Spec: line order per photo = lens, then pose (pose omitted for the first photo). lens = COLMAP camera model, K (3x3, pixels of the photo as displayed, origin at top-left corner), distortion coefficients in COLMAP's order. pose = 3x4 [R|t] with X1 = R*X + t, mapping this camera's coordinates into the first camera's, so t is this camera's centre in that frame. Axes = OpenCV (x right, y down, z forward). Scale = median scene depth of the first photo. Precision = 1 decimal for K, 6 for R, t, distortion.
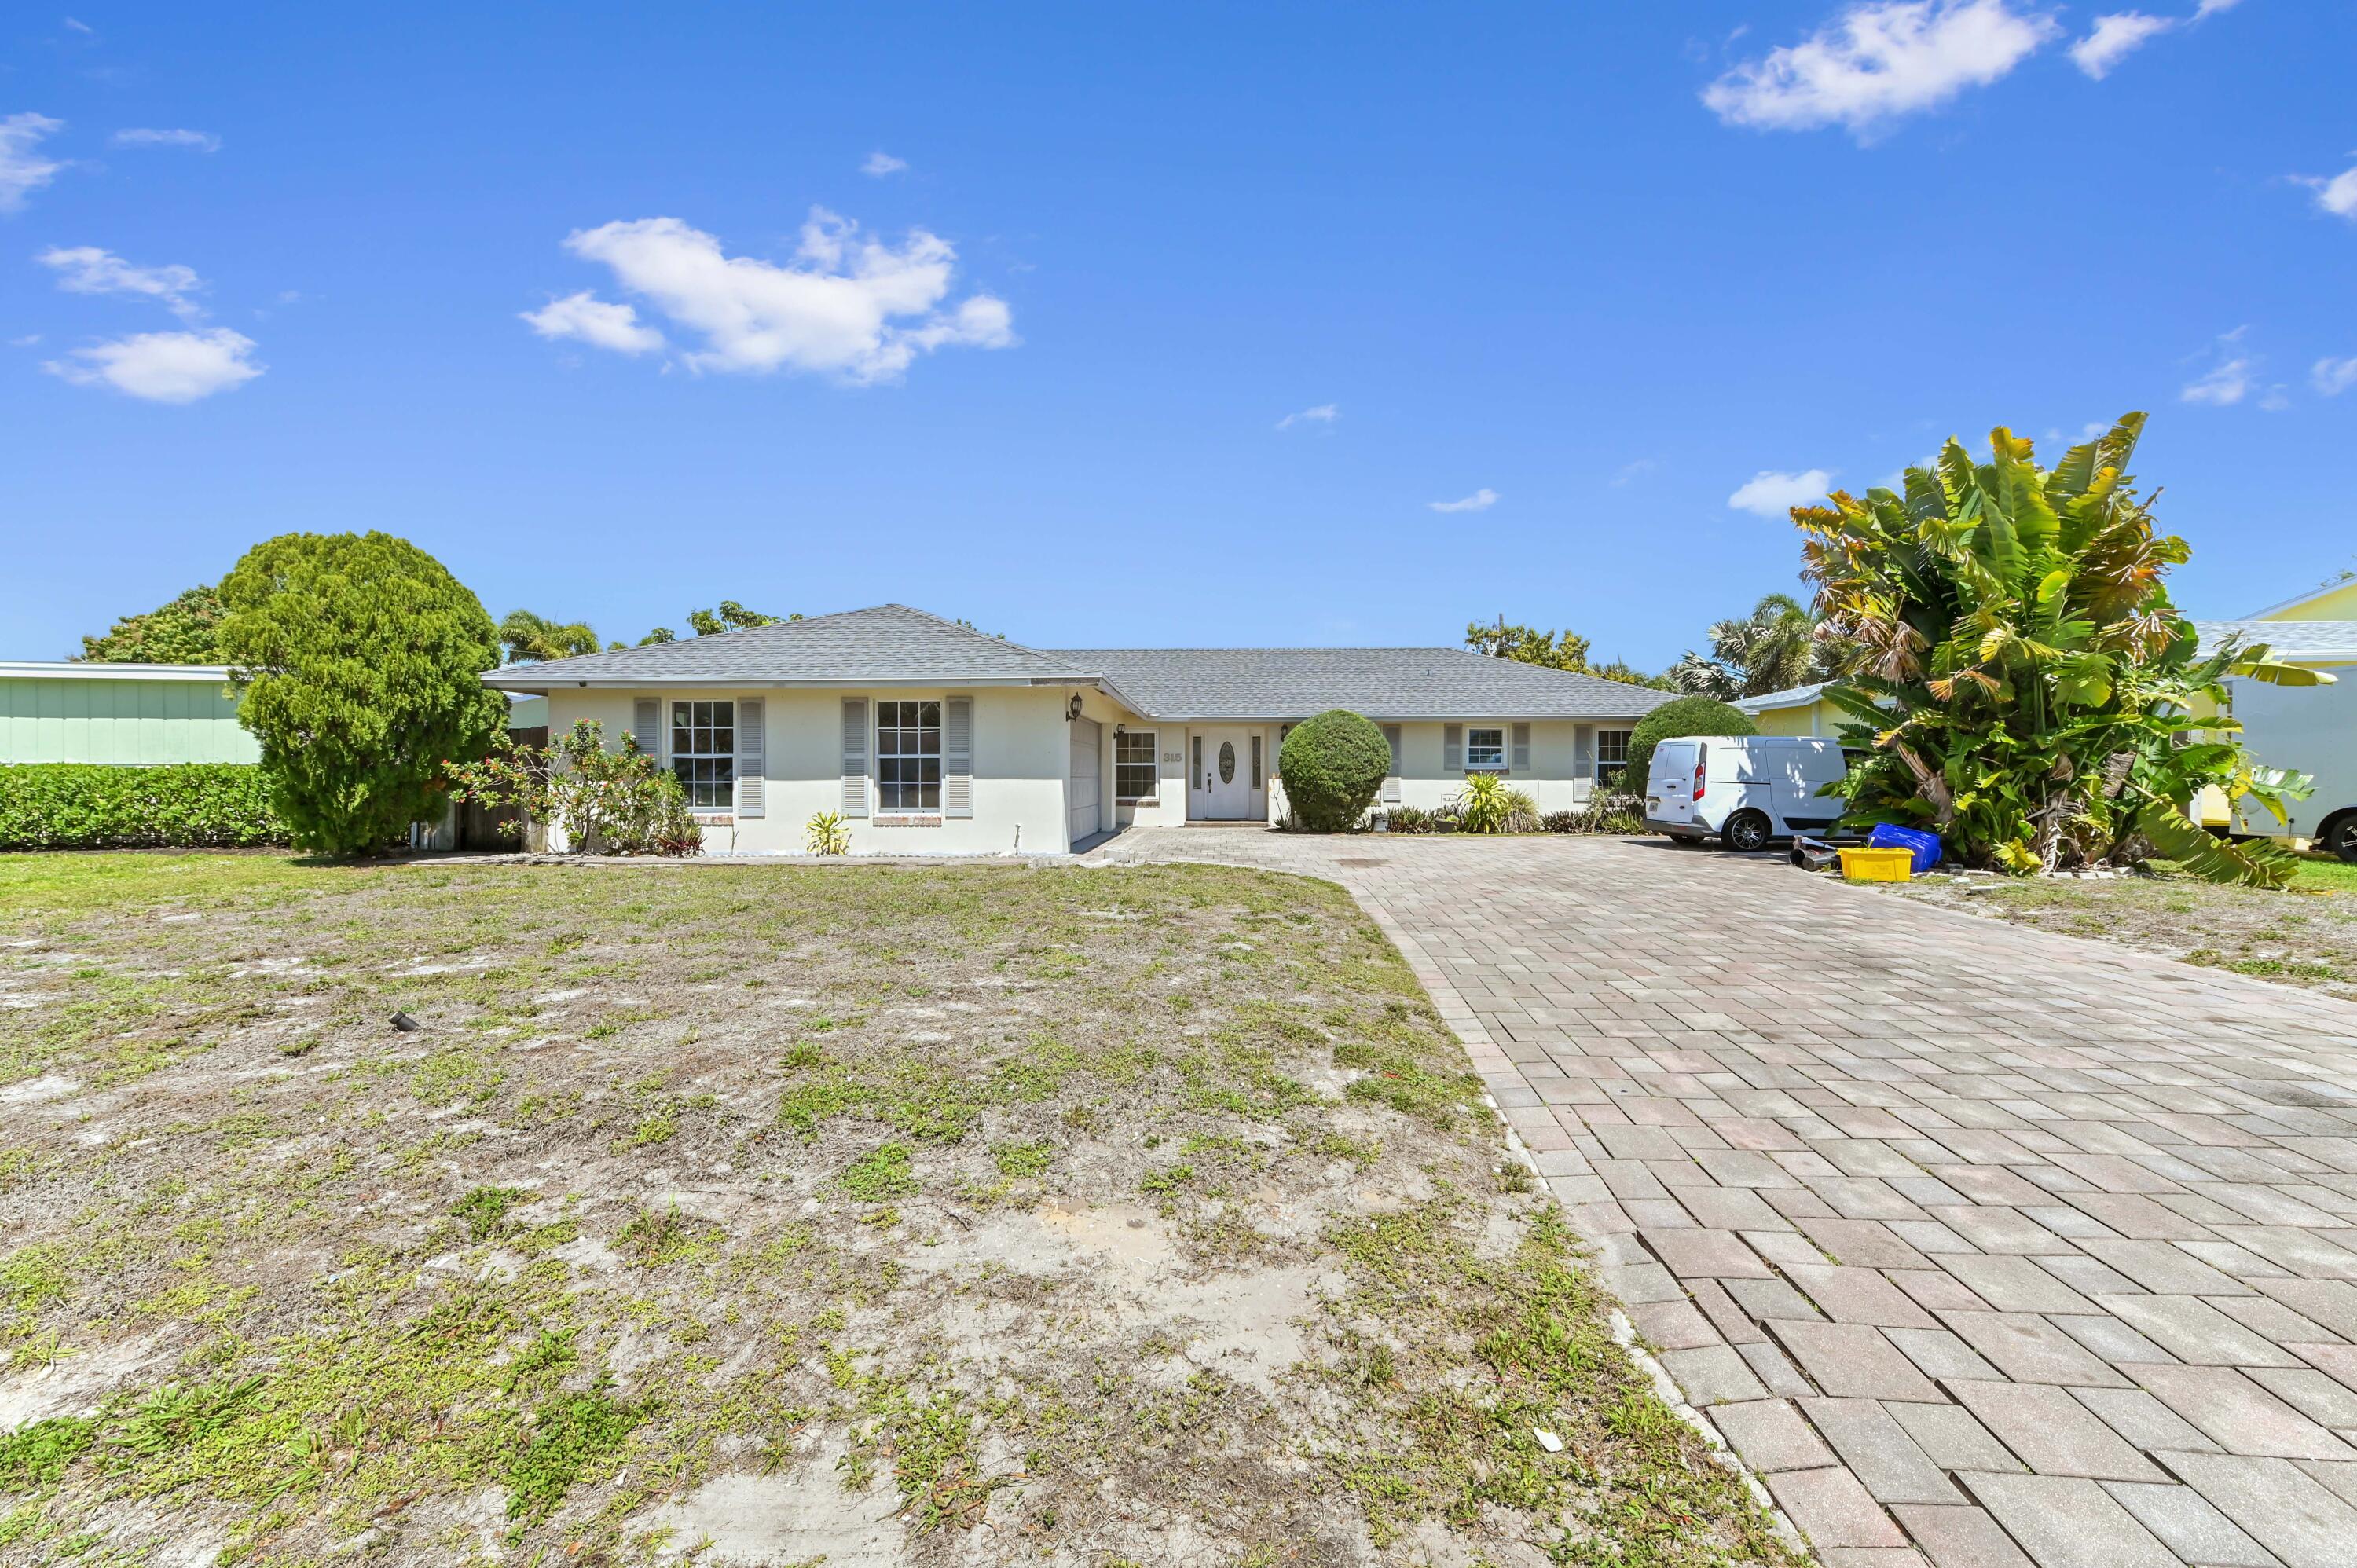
lens RADIAL K [[937.2, 0, 1184.7], [0, 937.2, 791.2], [0, 0, 1]] dist [0.016372, 0.000876]
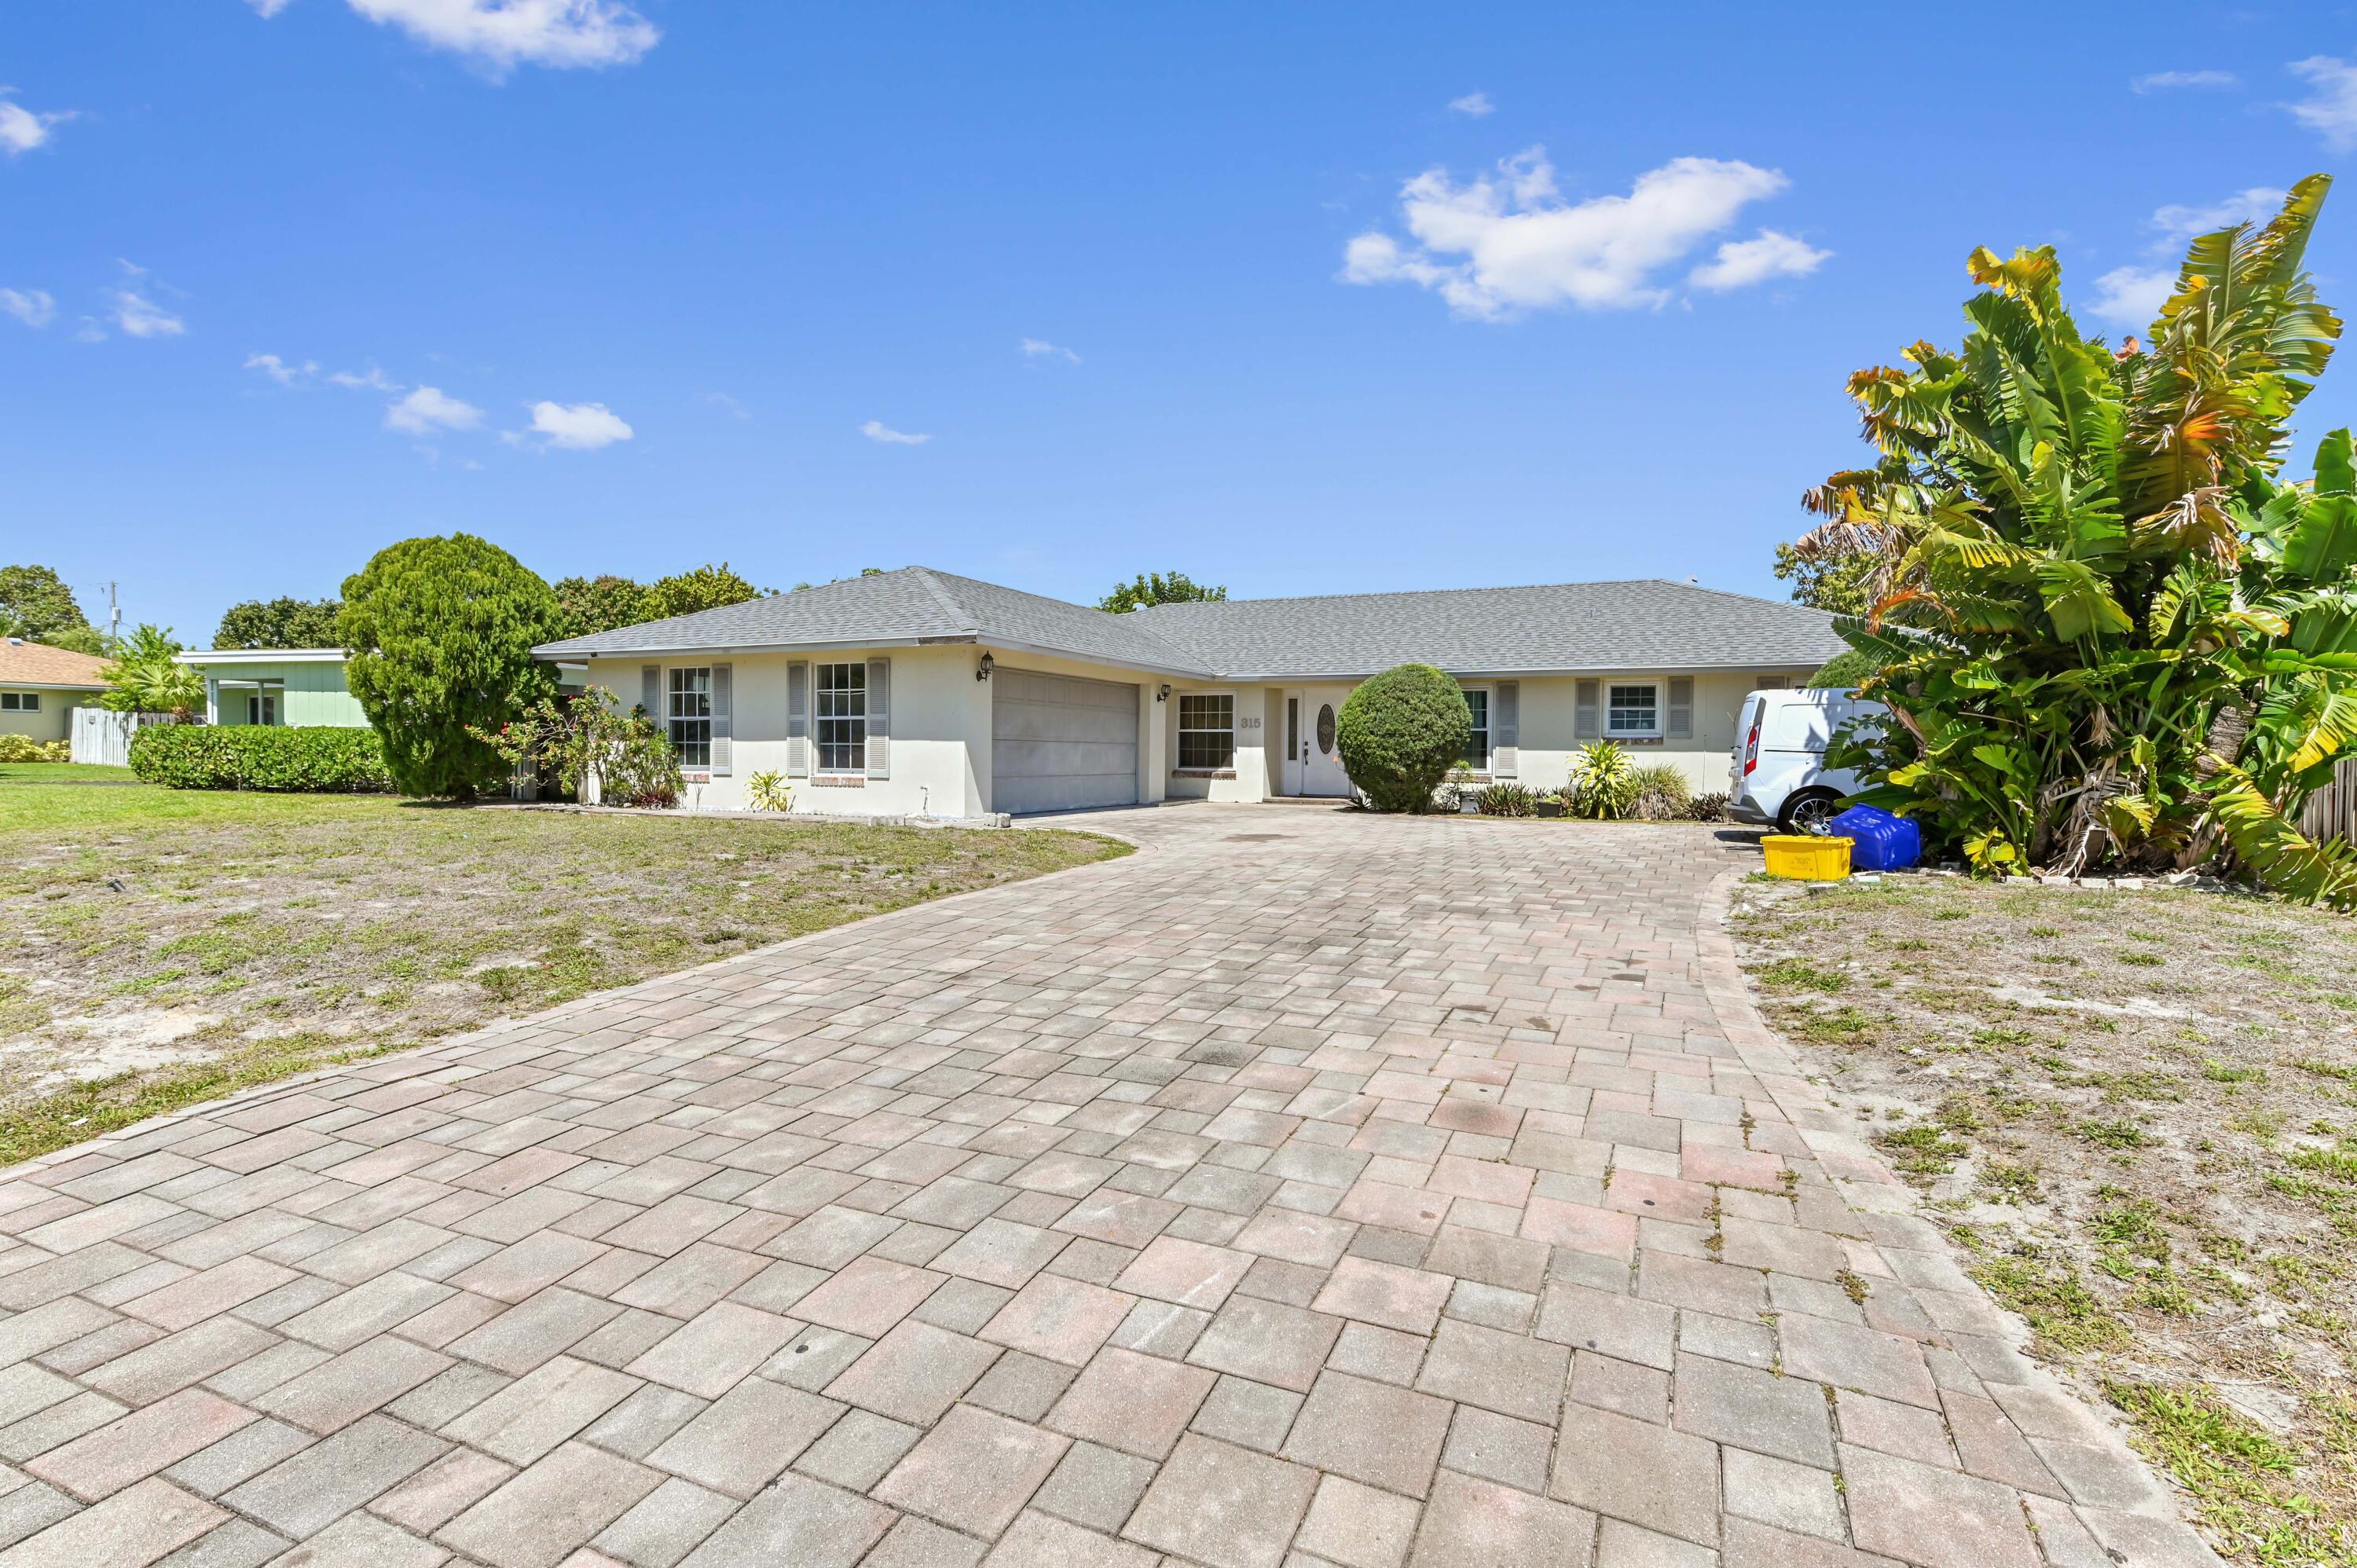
lens RADIAL K [[1152.0, 0, 1187.3], [0, 1152.0, 763.2], [0, 0, 1]] dist [0.025571, 0.000000]
pose [[0.926393, 0.011606, -0.376378, 0.522096], [-0.015155, 0.999864, -0.006469, 0.014369], [0.376252, 0.011697, 0.926443, -0.018230]]
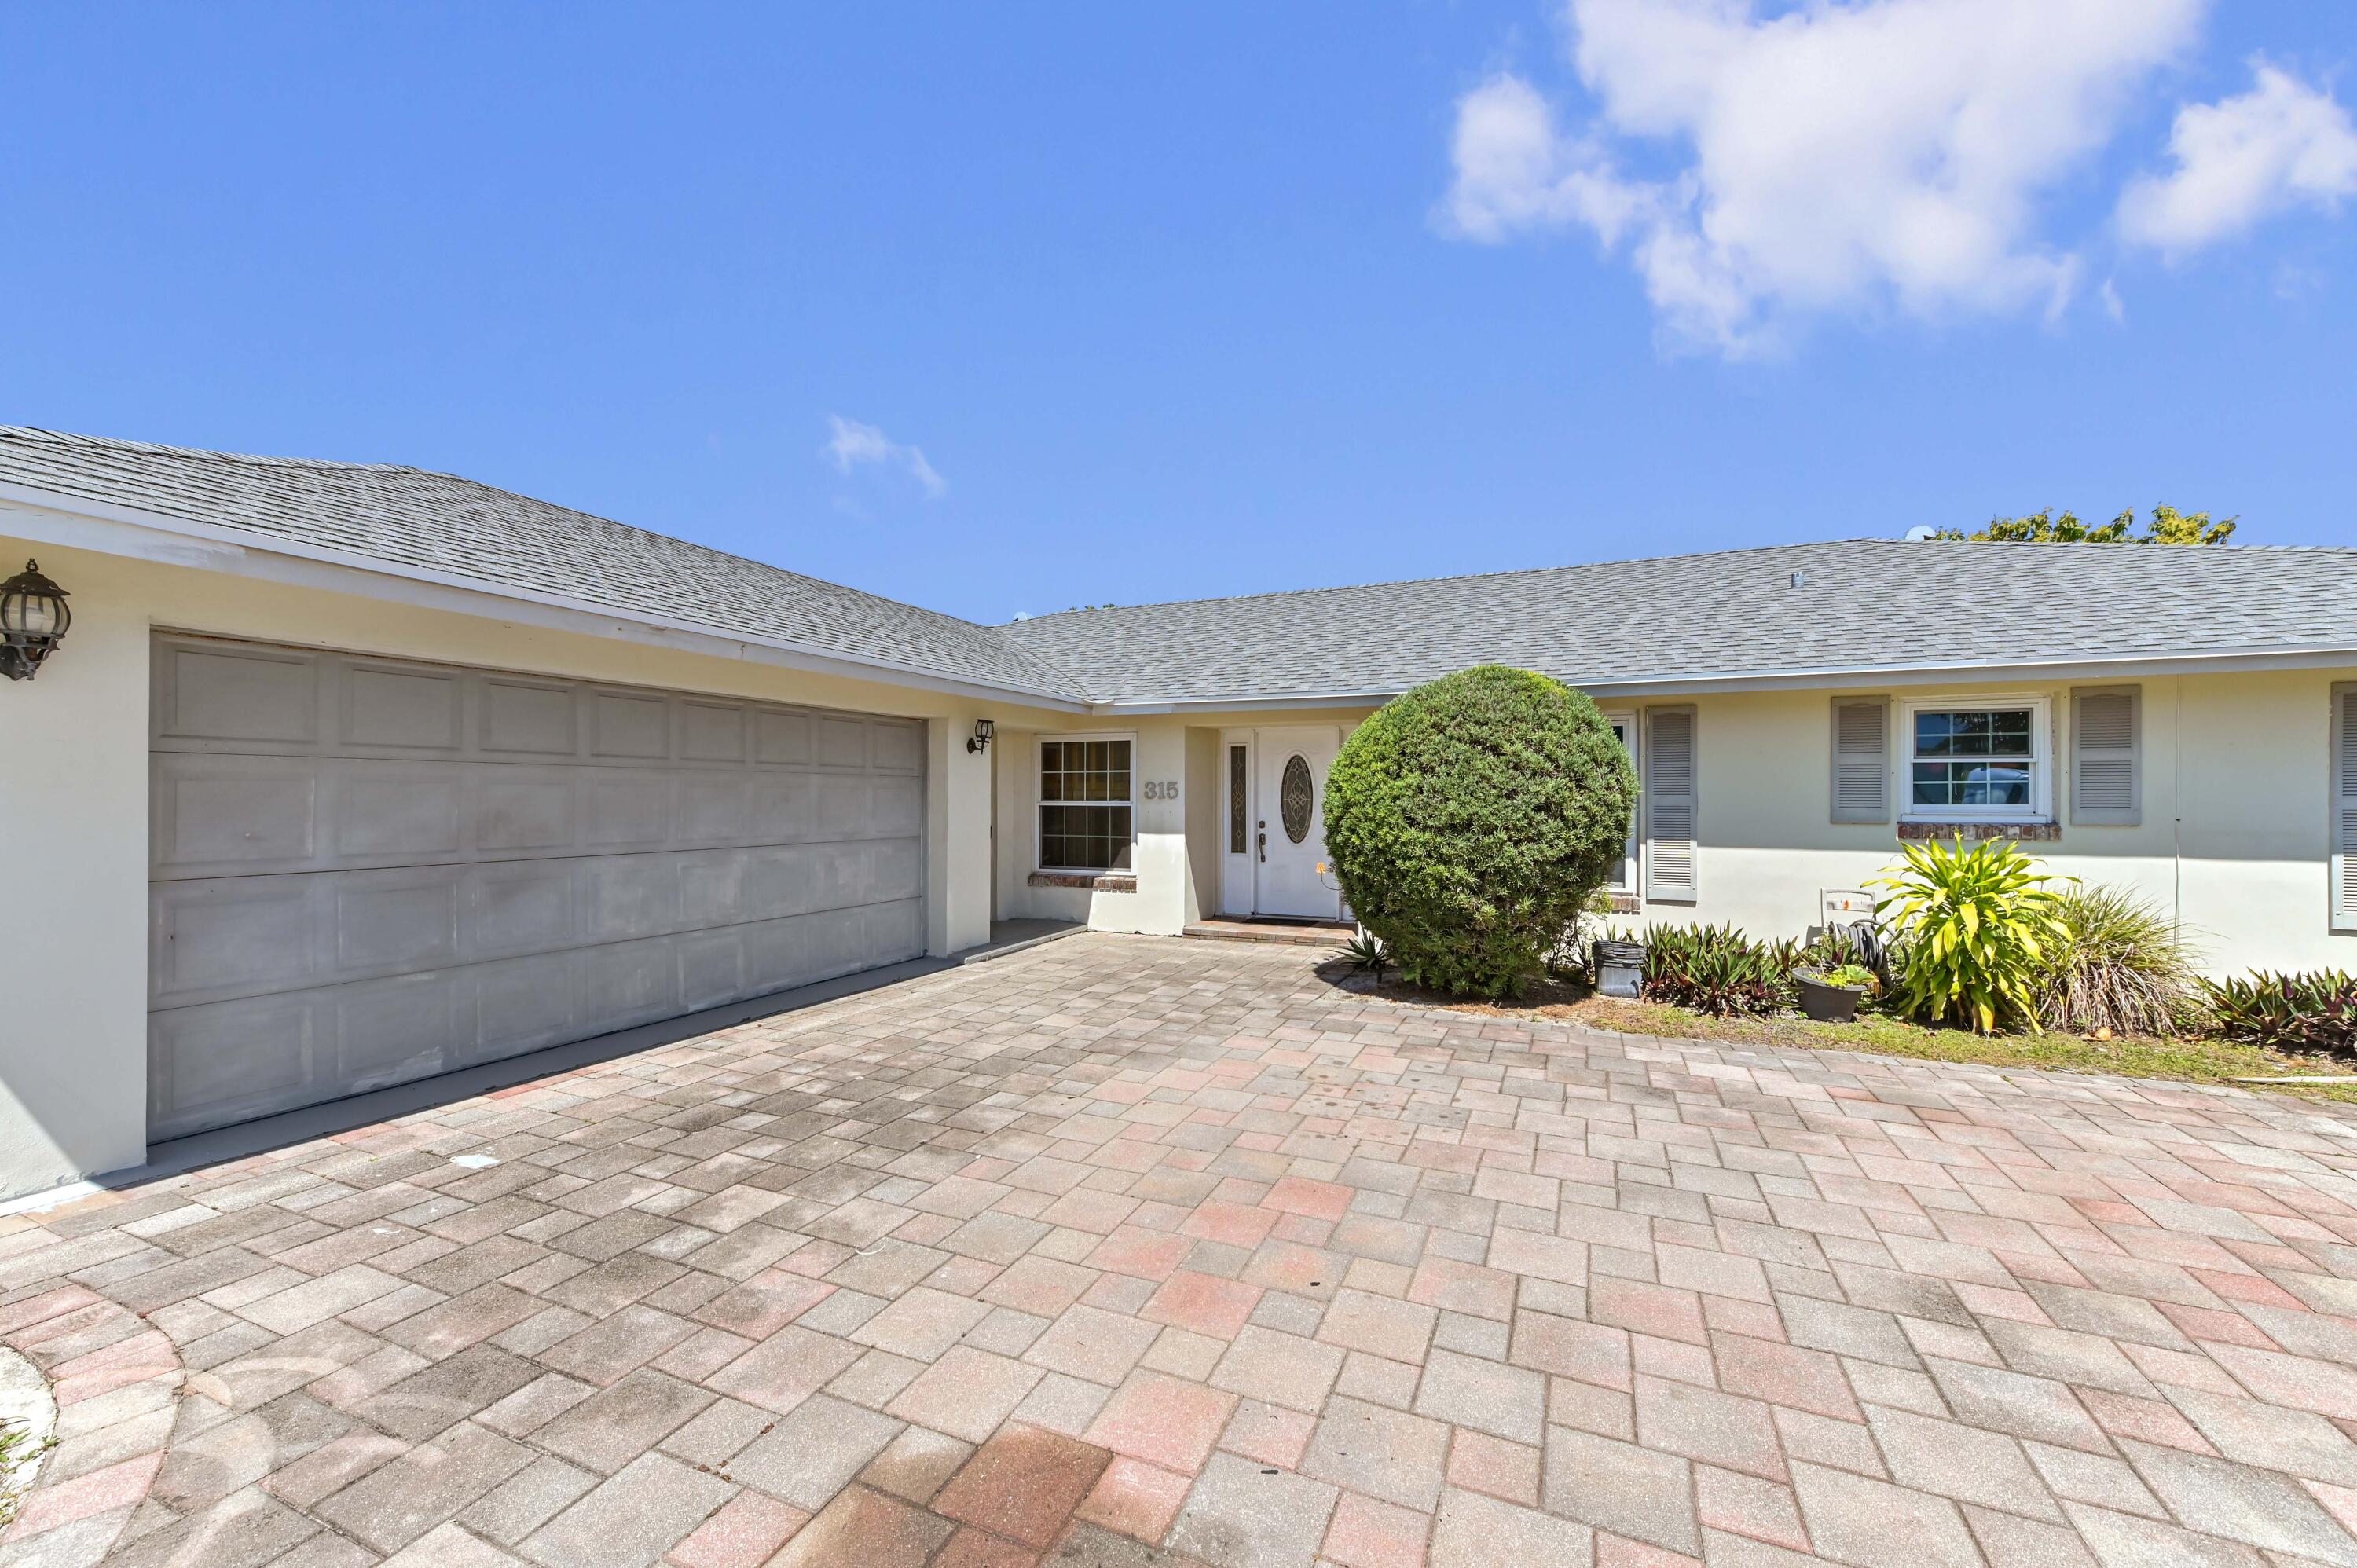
lens RADIAL K [[937.2, 0, 1184.1], [0, 937.2, 794.5], [0, 0, 1]] dist [0.016372, 0.000876]
pose [[0.932242, -0.000205, -0.361835, 0.267736], [-0.005472, 0.999877, -0.014665, -0.041602], [0.361794, 0.015651, 0.932127, 0.866633]]
